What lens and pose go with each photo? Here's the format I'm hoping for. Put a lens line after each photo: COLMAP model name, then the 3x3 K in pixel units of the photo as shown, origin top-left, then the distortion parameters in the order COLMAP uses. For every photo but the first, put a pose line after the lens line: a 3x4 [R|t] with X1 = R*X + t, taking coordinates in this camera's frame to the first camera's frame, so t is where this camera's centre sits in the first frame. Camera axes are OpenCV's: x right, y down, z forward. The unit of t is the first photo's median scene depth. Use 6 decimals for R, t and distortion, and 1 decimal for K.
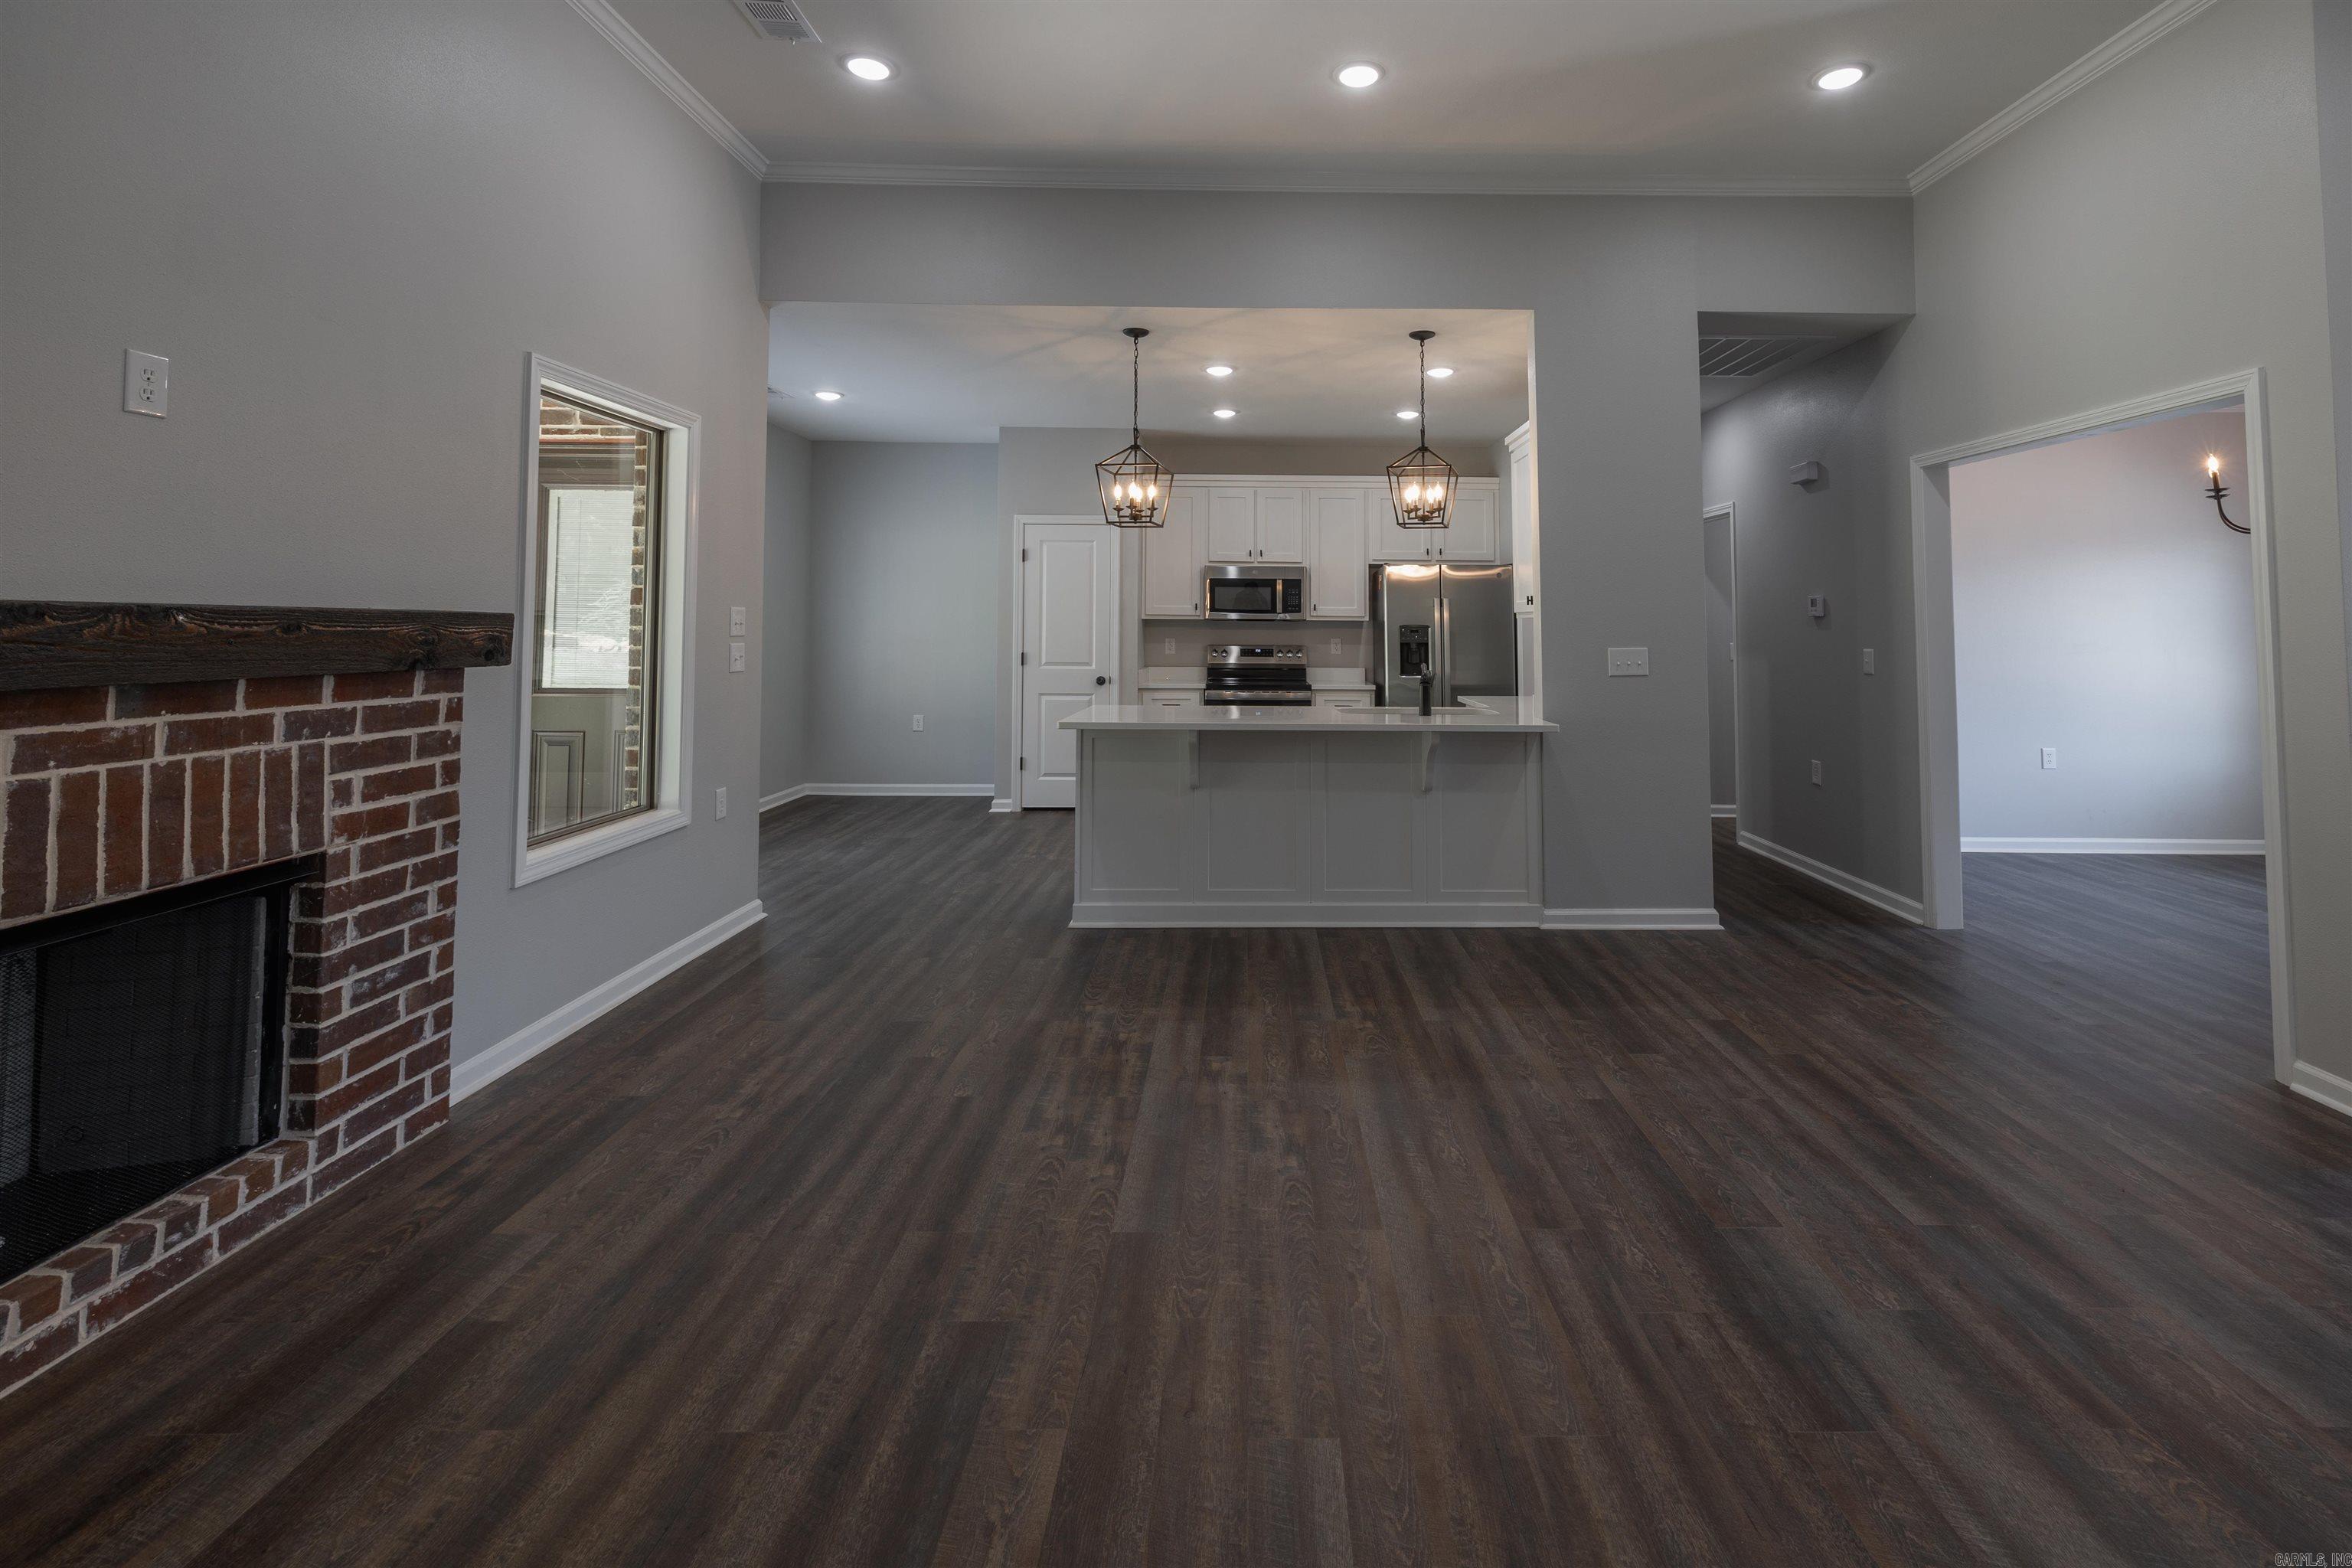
lens RADIAL K [[1063.6, 0, 1299.7], [0, 1063.6, 577.3], [0, 0, 1]] dist [0.003335, -0.000352]
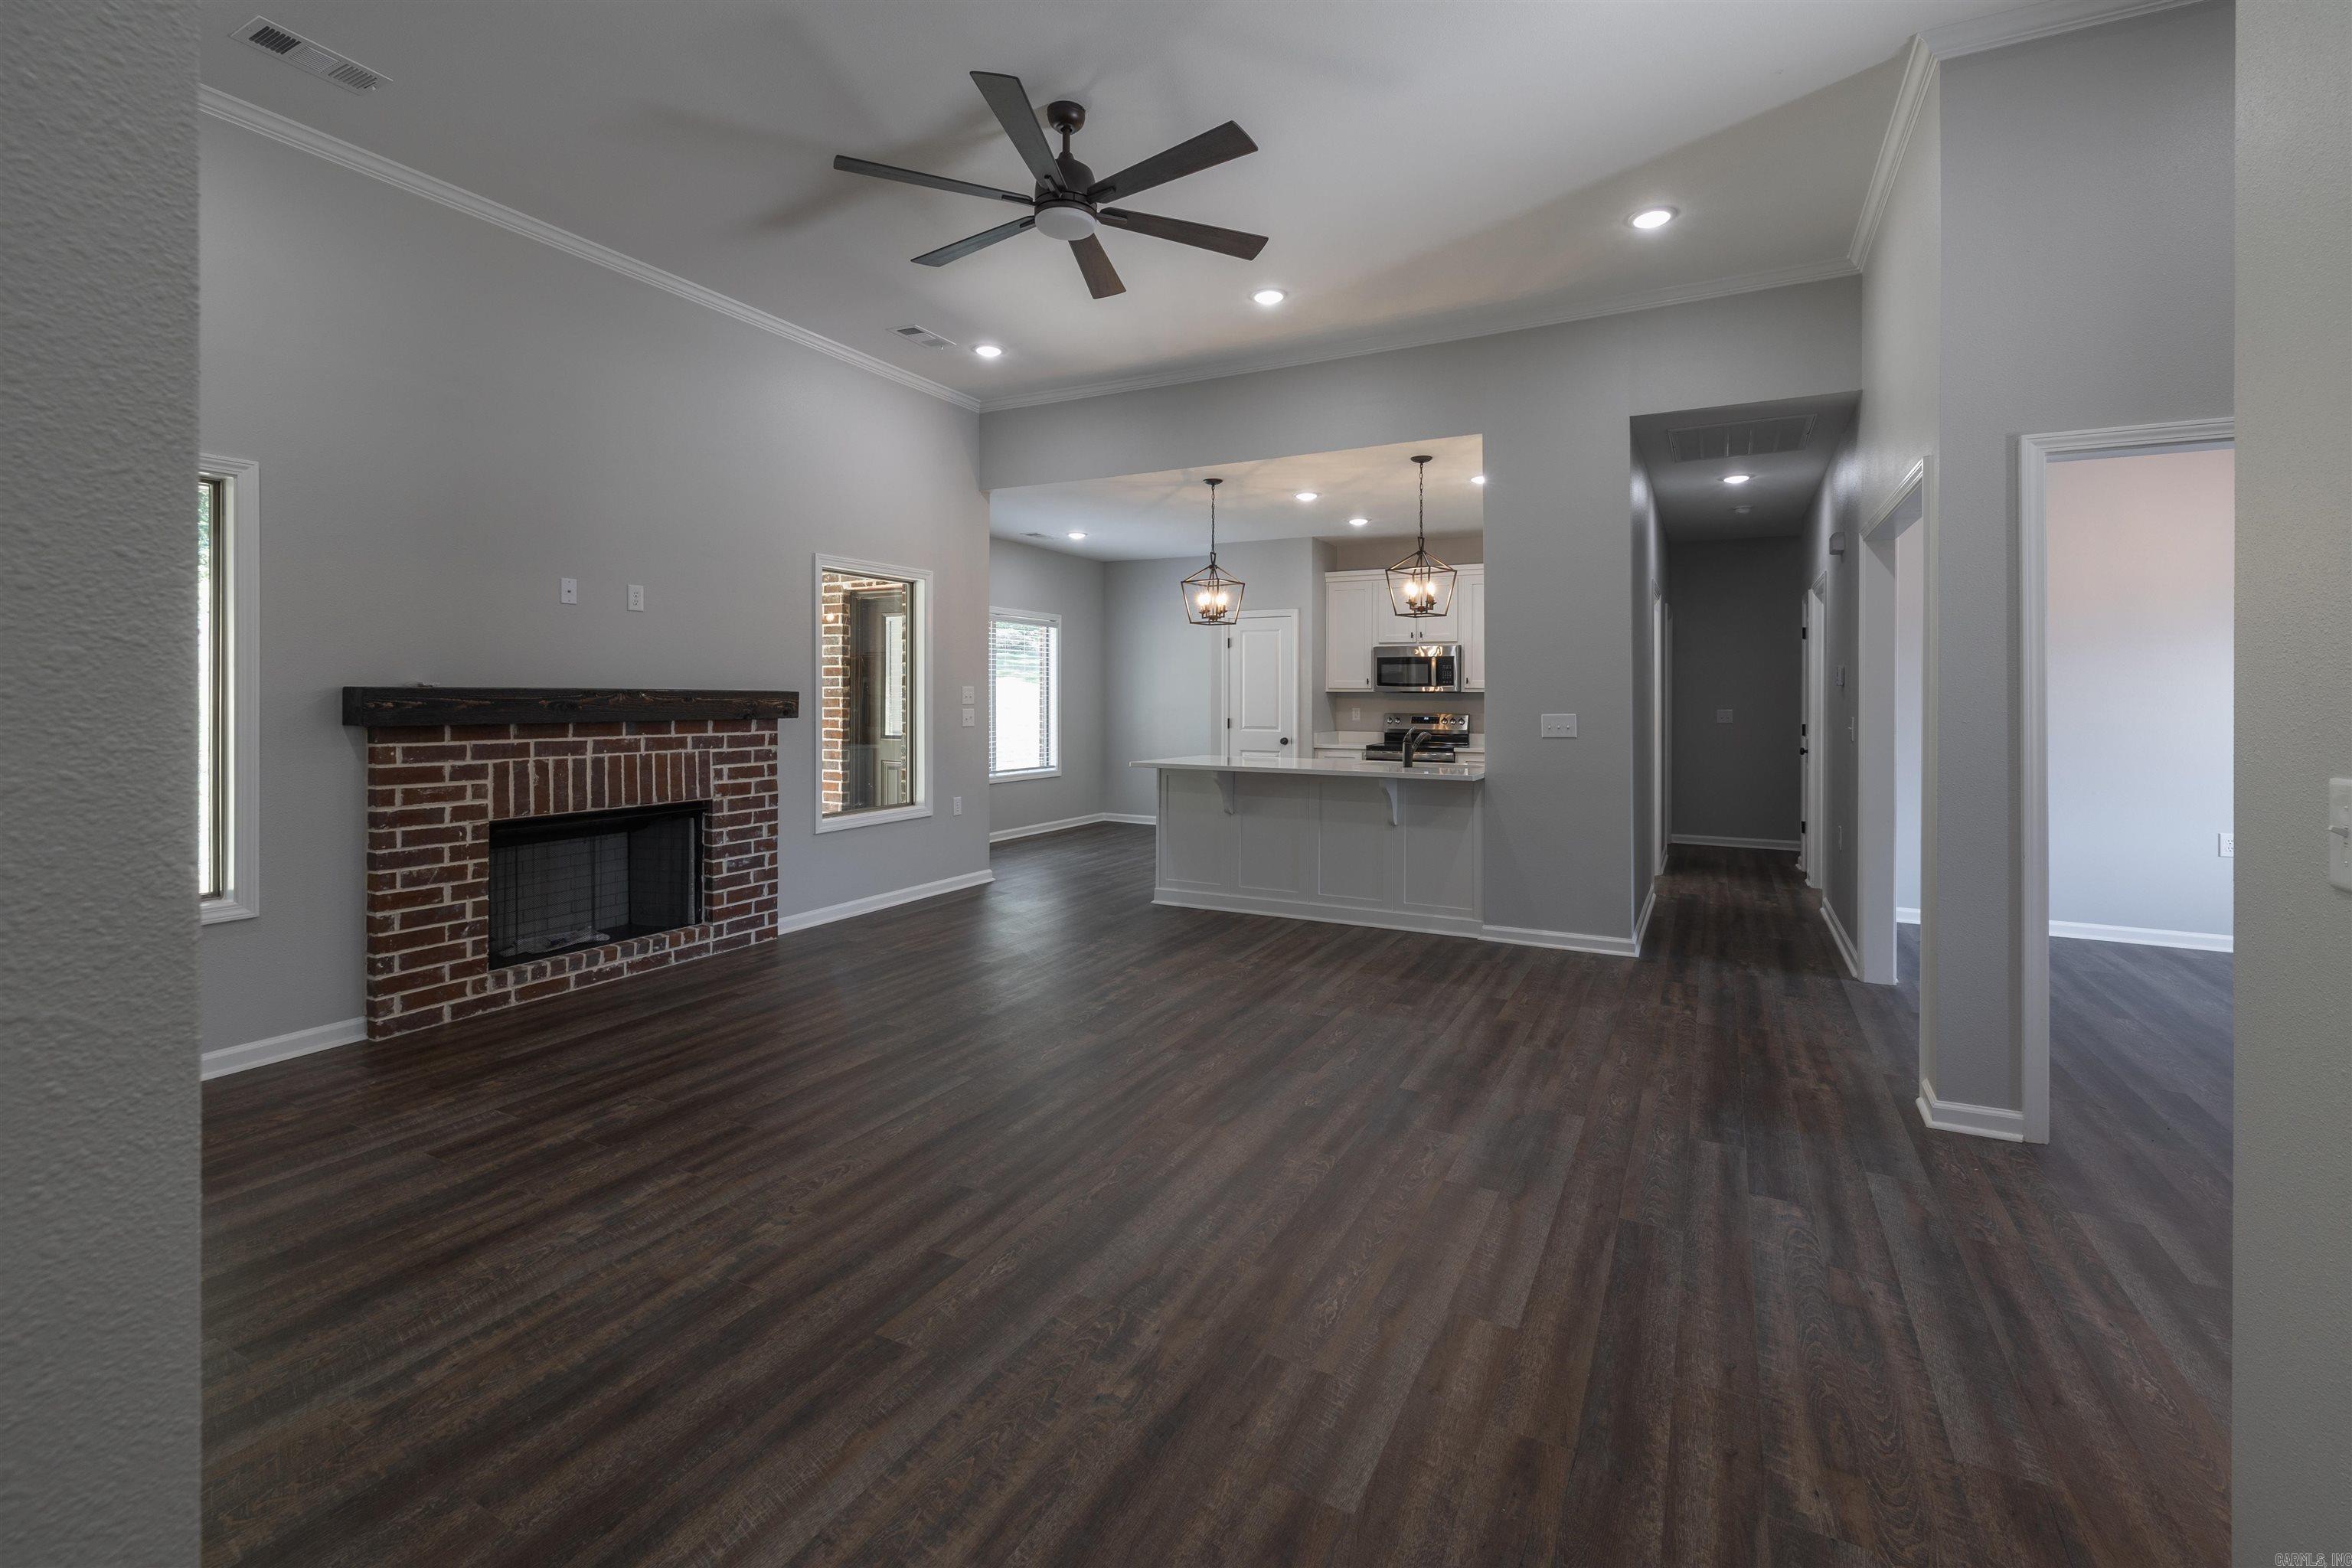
lens RADIAL K [[1063.6, 0, 1218.1], [0, 1063.6, 690.0], [0, 0, 1]] dist [0.003335, -0.000352]
pose [[0.879600, -0.005805, -0.475679, 0.933444], [0.024165, 0.999180, 0.032491, -0.015384], [0.475100, -0.040074, 0.879019, -0.383199]]
